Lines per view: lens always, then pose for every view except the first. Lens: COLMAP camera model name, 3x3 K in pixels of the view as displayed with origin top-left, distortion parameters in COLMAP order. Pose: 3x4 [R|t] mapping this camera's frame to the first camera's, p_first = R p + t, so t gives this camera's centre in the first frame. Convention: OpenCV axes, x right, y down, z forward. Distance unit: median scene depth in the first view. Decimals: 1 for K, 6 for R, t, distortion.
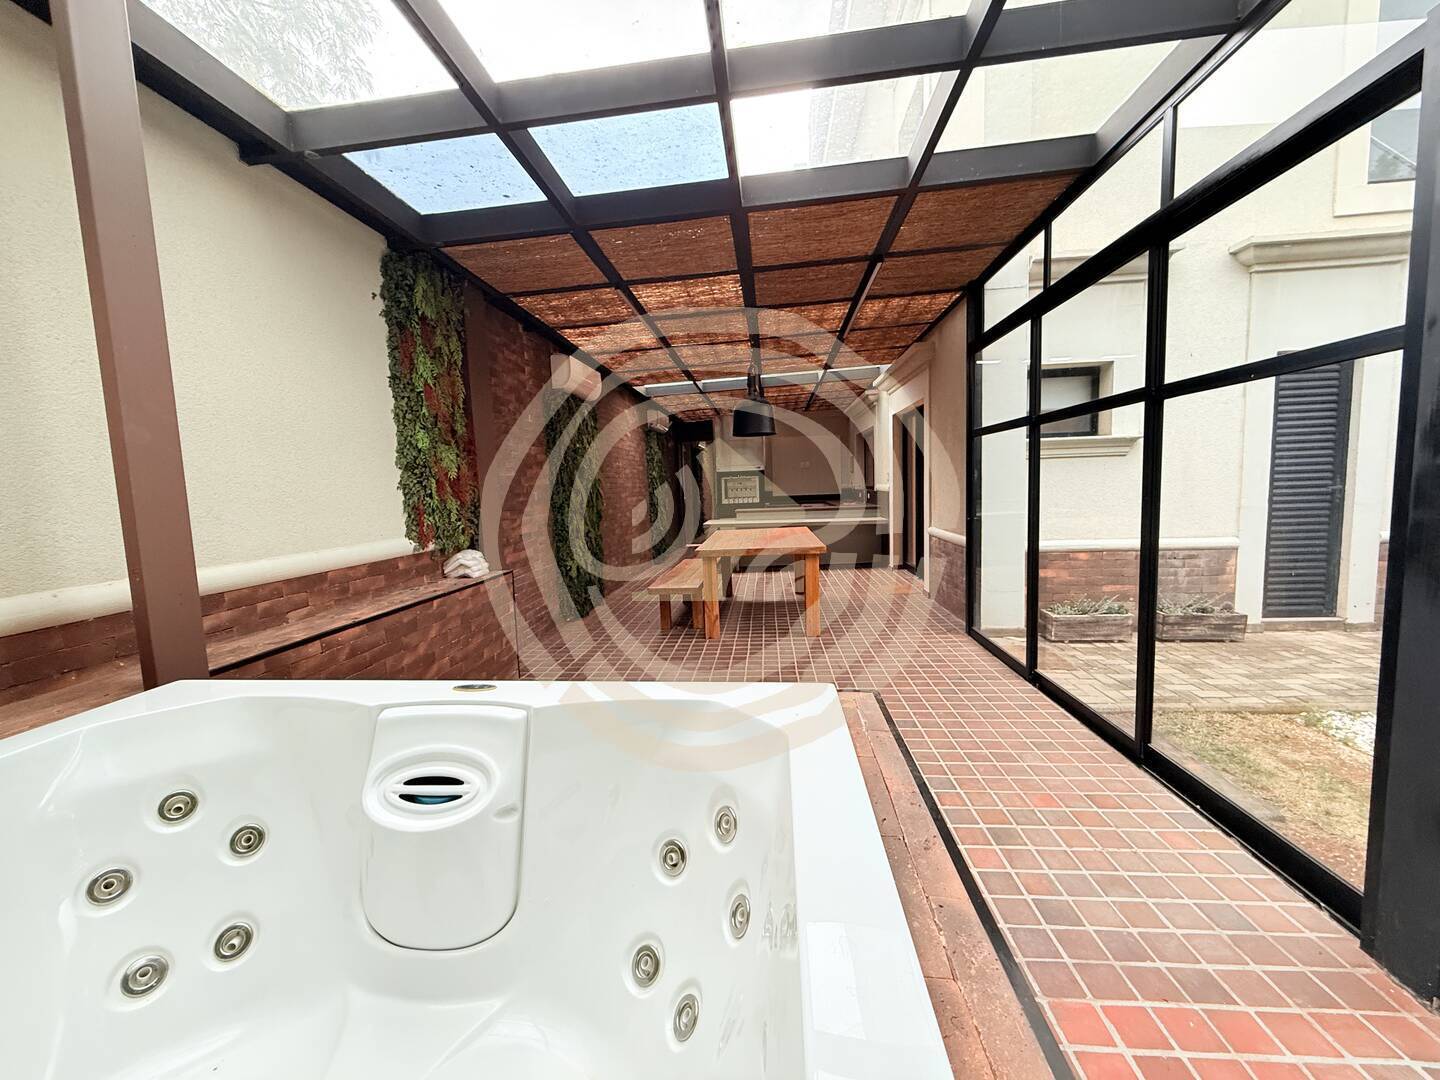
lens RADIAL K [[572.5, 0, 718.0], [0, 572.5, 538.7], [0, 0, 1]] dist [-0.000607, -0.000117]
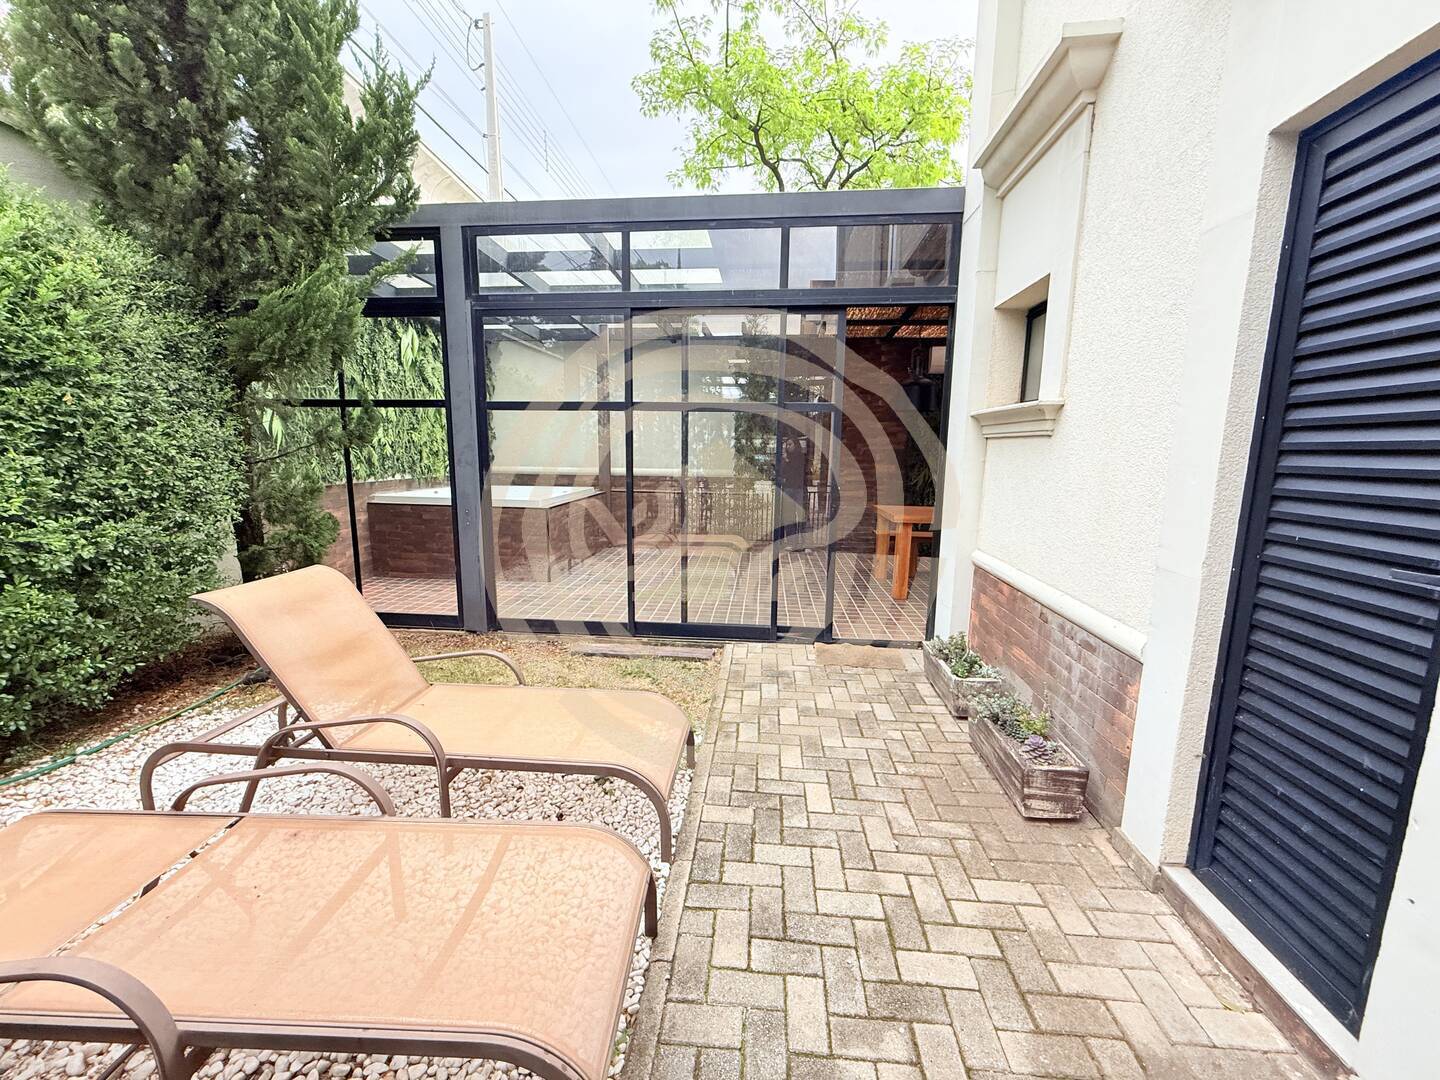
lens RADIAL K [[572.5, 0, 720.9], [0, 572.5, 541.9], [0, 0, 1]] dist [-0.000607, -0.000117]
pose [[0.004022, 0.195217, -0.980752, 1.290989], [-0.108792, 0.975024, 0.193631, -0.116722], [0.994056, 0.105919, 0.025160, 0.667163]]
